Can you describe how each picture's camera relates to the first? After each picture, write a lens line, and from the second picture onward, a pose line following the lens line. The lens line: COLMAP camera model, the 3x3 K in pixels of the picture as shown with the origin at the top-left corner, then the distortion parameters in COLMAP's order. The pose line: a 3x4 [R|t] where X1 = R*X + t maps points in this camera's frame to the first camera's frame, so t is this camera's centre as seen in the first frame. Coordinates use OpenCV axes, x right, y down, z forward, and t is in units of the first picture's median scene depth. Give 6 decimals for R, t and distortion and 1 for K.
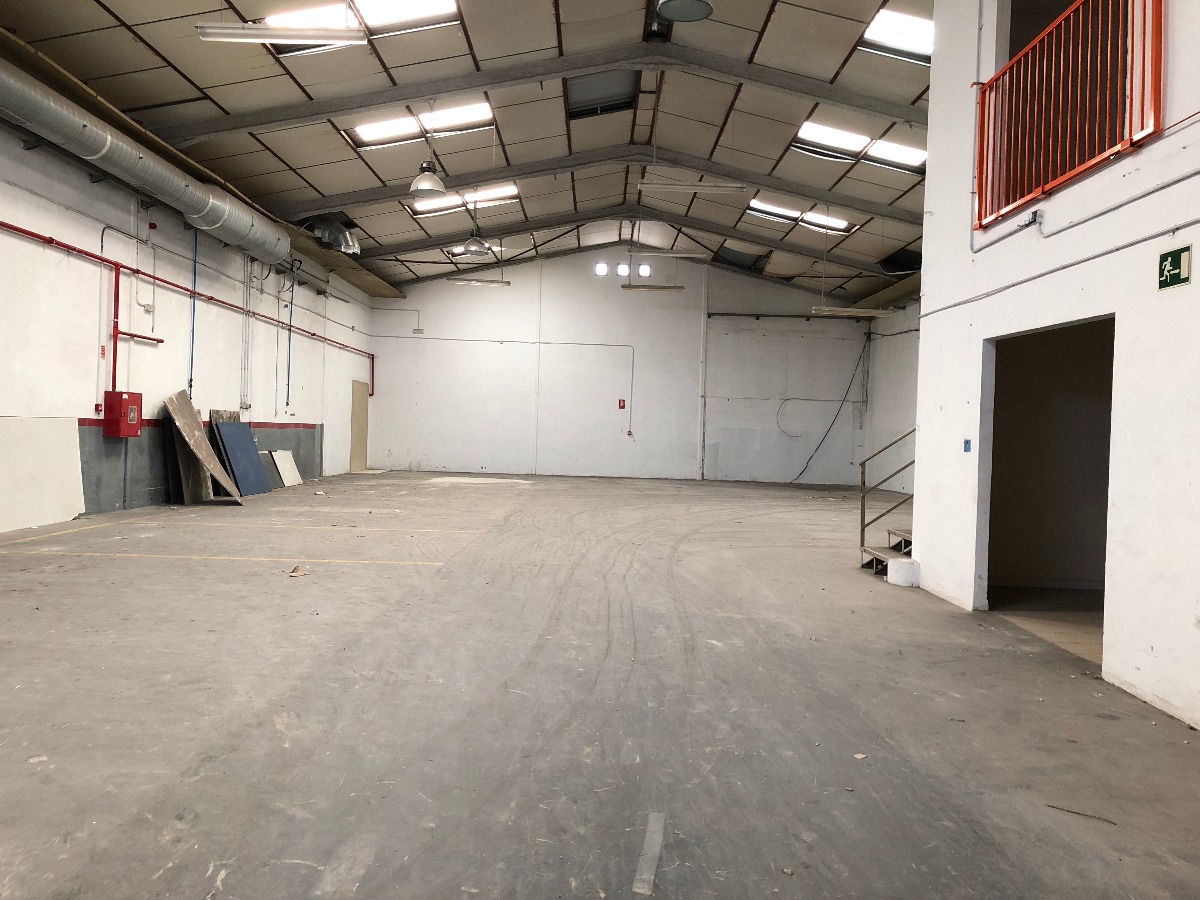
lens RADIAL K [[985.3, 0, 602.5], [0, 985.3, 453.3], [0, 0, 1]] dist [0.018791, -0.032475]
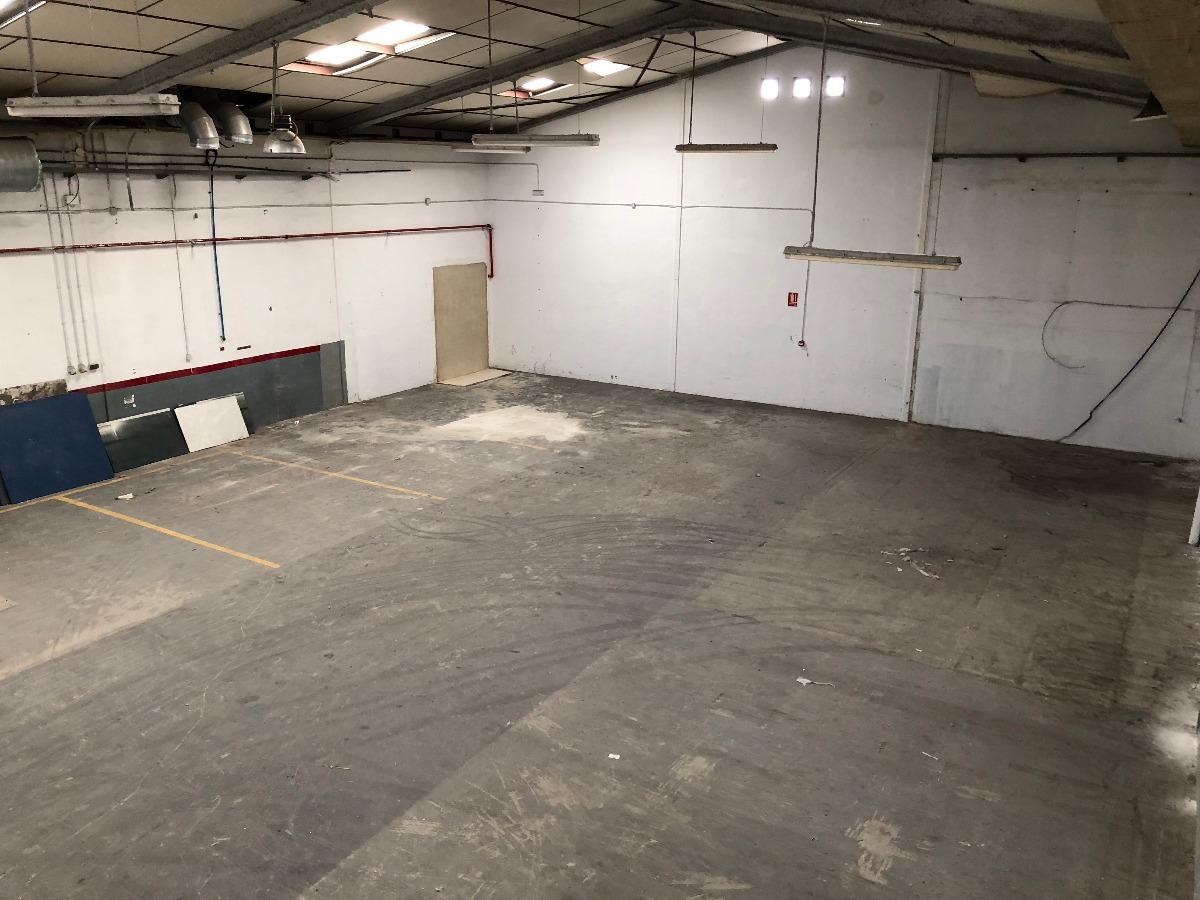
lens RADIAL K [[985.3, 0, 595.6], [0, 985.3, 441.3], [0, 0, 1]] dist [0.018791, -0.032475]
pose [[0.854877, 0.112556, -0.506474, 0.255940], [0.005534, 0.974151, 0.225830, -0.108515], [0.518801, -0.195859, 0.832157, 0.354970]]
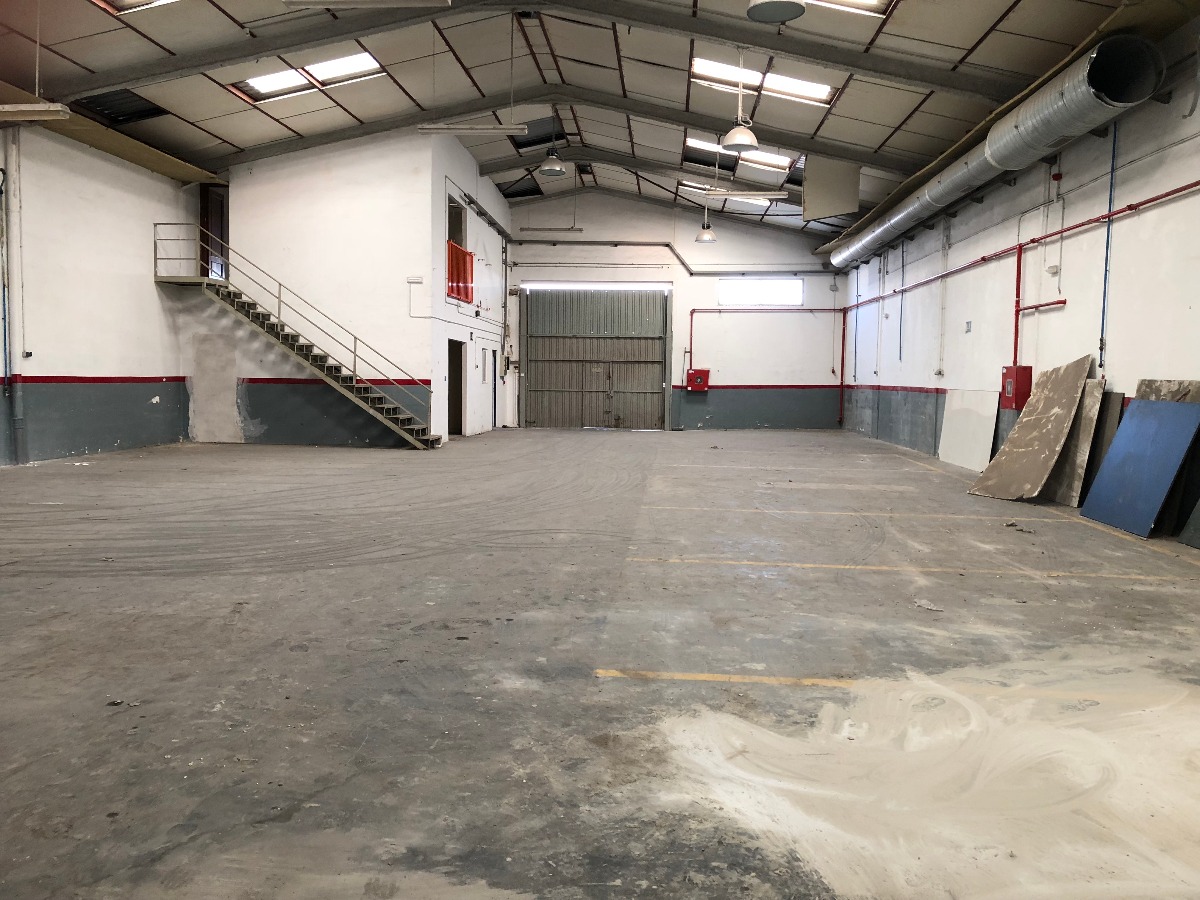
lens RADIAL K [[985.3, 0, 602.4], [0, 985.3, 448.4], [0, 0, 1]] dist [0.018791, -0.032475]
pose [[-0.995849, -0.060292, 0.068185, -0.060696], [-0.053223, 0.993450, 0.101113, -0.027375], [-0.073834, 0.097064, -0.992536, 0.978491]]
